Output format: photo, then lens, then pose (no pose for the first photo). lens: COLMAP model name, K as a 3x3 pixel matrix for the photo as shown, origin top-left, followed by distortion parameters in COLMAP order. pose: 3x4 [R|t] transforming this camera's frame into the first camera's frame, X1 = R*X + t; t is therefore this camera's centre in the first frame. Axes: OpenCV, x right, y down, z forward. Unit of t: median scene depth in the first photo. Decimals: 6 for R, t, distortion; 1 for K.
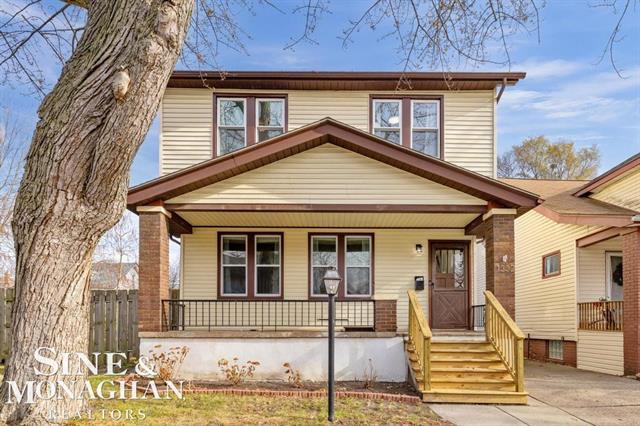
lens RADIAL K [[374.5, 0, 320.7], [0, 374.5, 218.4], [0, 0, 1]] dist [0.003388, 0.000309]
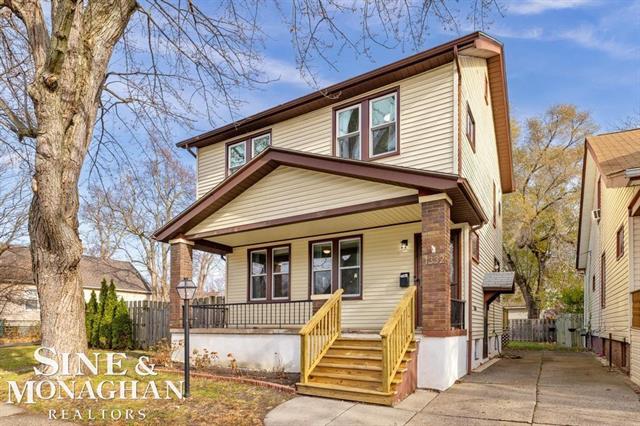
lens RADIAL K [[360.0, 0, 320.0], [0, 360.0, 213.0], [0, 0, 1]] dist [0.001007, -0.000206]
pose [[0.853882, -0.156245, -0.496460, 0.573666], [0.146258, 0.987472, -0.059221, 0.024380], [0.499493, -0.022044, 0.866037, 0.079570]]
